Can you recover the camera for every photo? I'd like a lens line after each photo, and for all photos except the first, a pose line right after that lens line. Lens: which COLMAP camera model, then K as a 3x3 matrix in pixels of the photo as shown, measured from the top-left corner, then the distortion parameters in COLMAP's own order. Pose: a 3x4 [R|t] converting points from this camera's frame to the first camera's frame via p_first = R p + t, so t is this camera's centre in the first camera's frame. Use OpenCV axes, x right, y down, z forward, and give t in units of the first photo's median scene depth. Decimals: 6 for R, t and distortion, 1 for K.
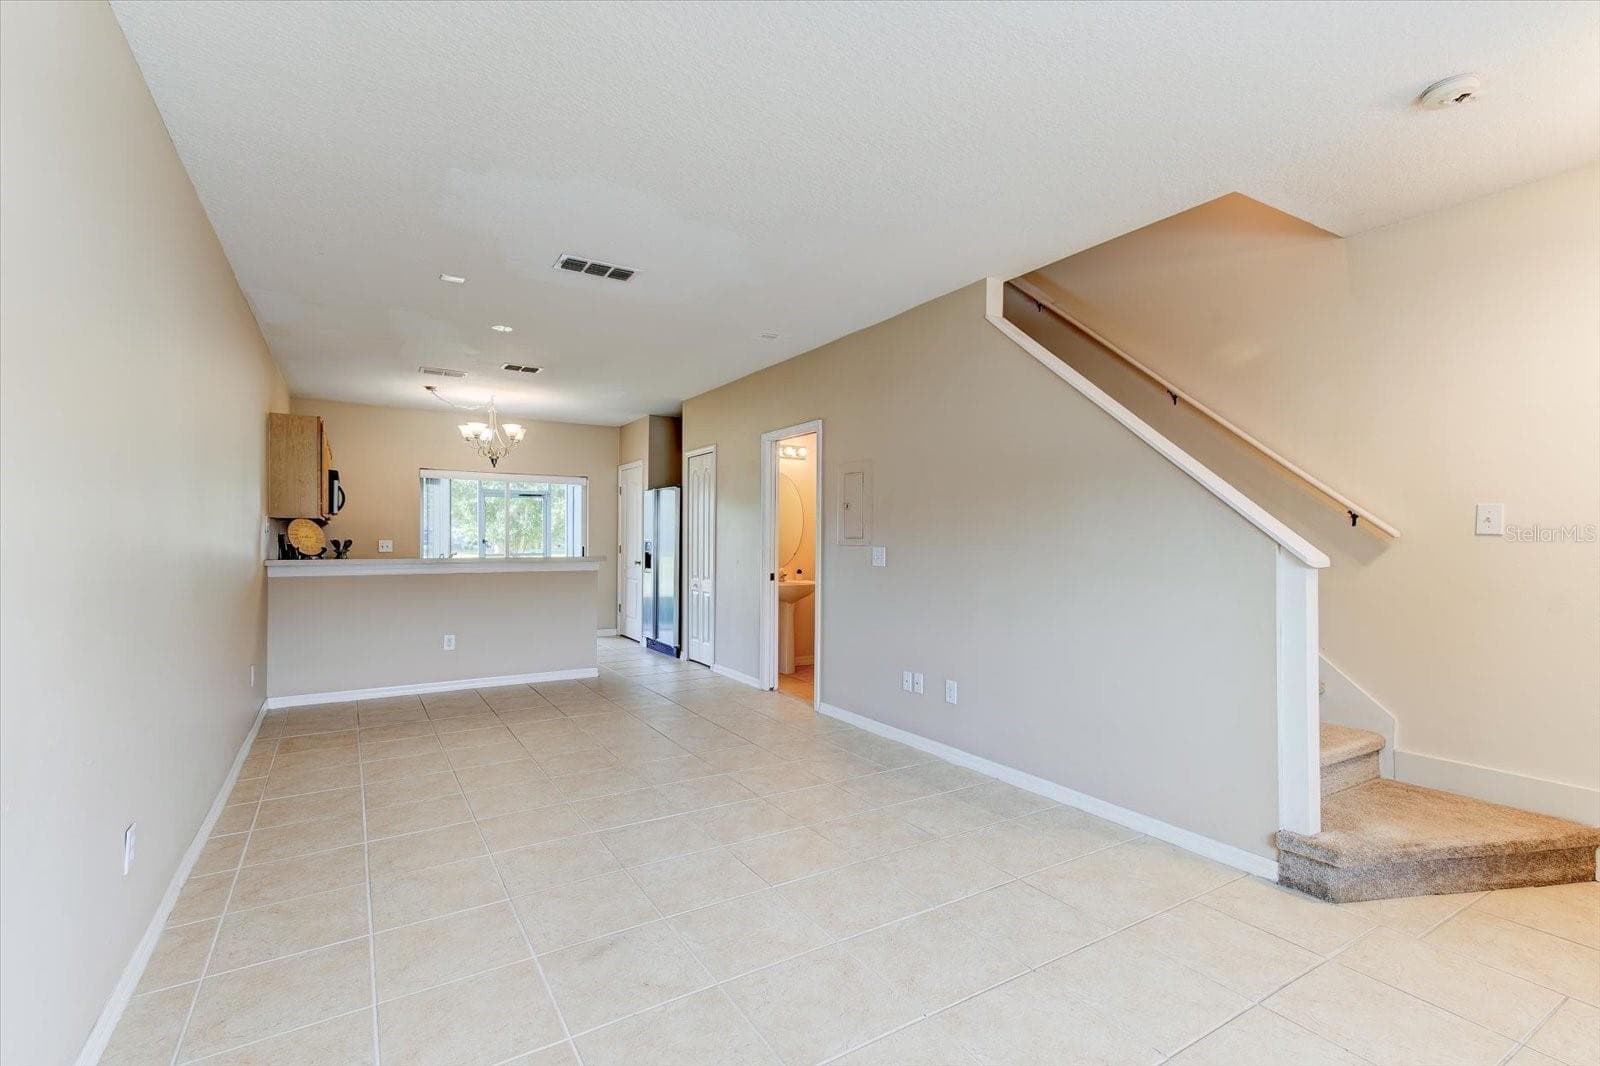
lens RADIAL K [[729.8, 0, 800.0], [0, 729.8, 533.0], [0, 0, 1]] dist [0.011809, 0.000369]
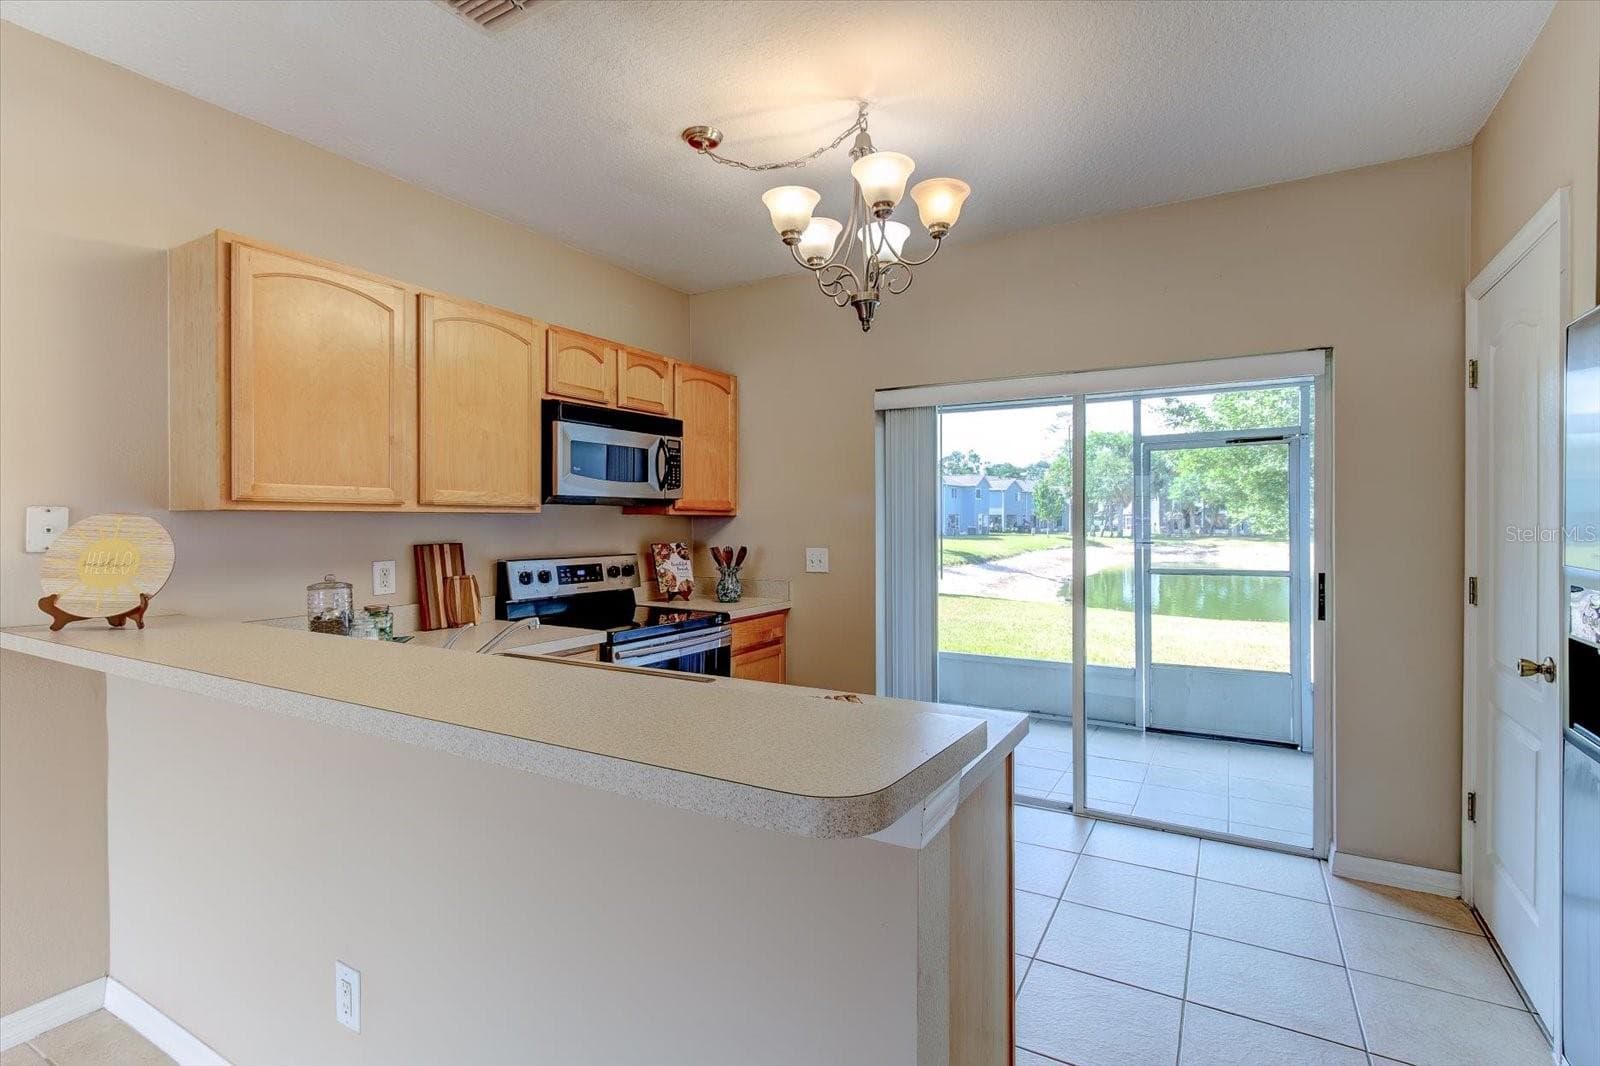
lens RADIAL K [[757.1, 0, 758.4], [0, 757.1, 528.5], [0, 0, 1]] dist [-0.021176, 0.001099]
pose [[0.433317, 0.000020, -0.901242, -0.143801], [0.013188, 0.999893, 0.006363, -0.007356], [0.901145, -0.014643, 0.433270, 0.816901]]
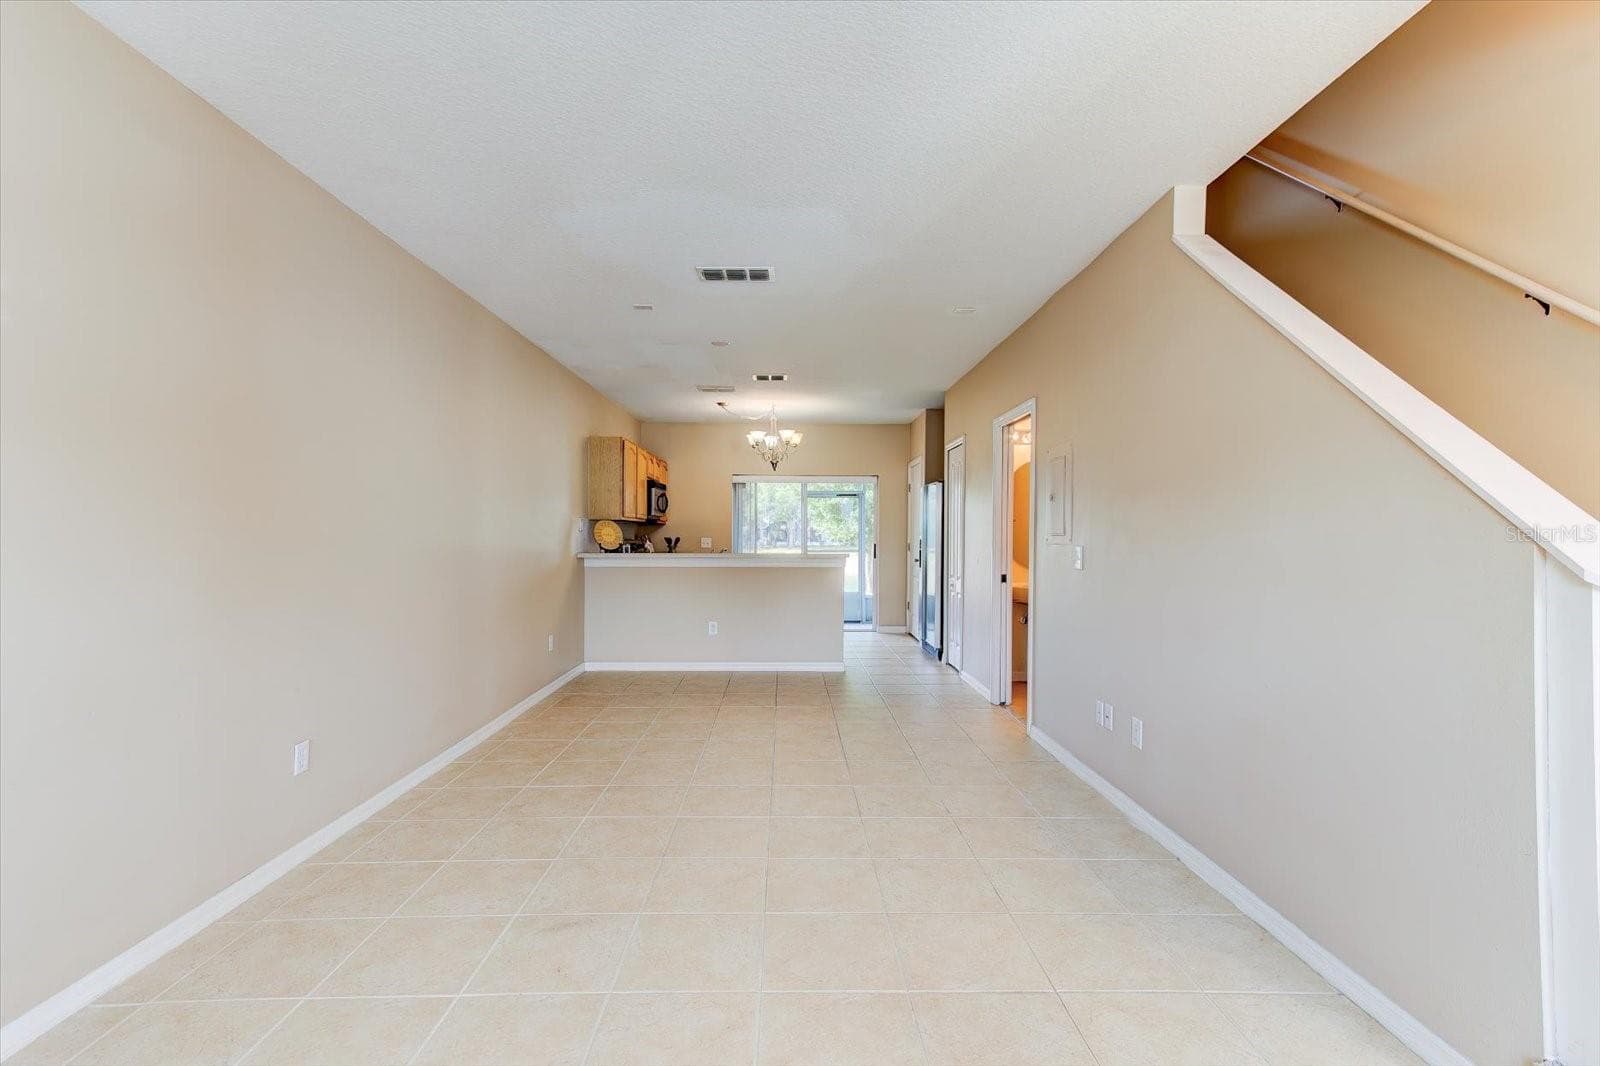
lens RADIAL K [[729.8, 0, 800.0], [0, 729.8, 533.0], [0, 0, 1]] dist [0.011809, 0.000369]
pose [[0.853861, -0.002387, -0.520496, 0.184568], [0.004032, 0.999990, 0.002029, 0.001109], [0.520485, -0.003831, 0.853862, 0.090727]]
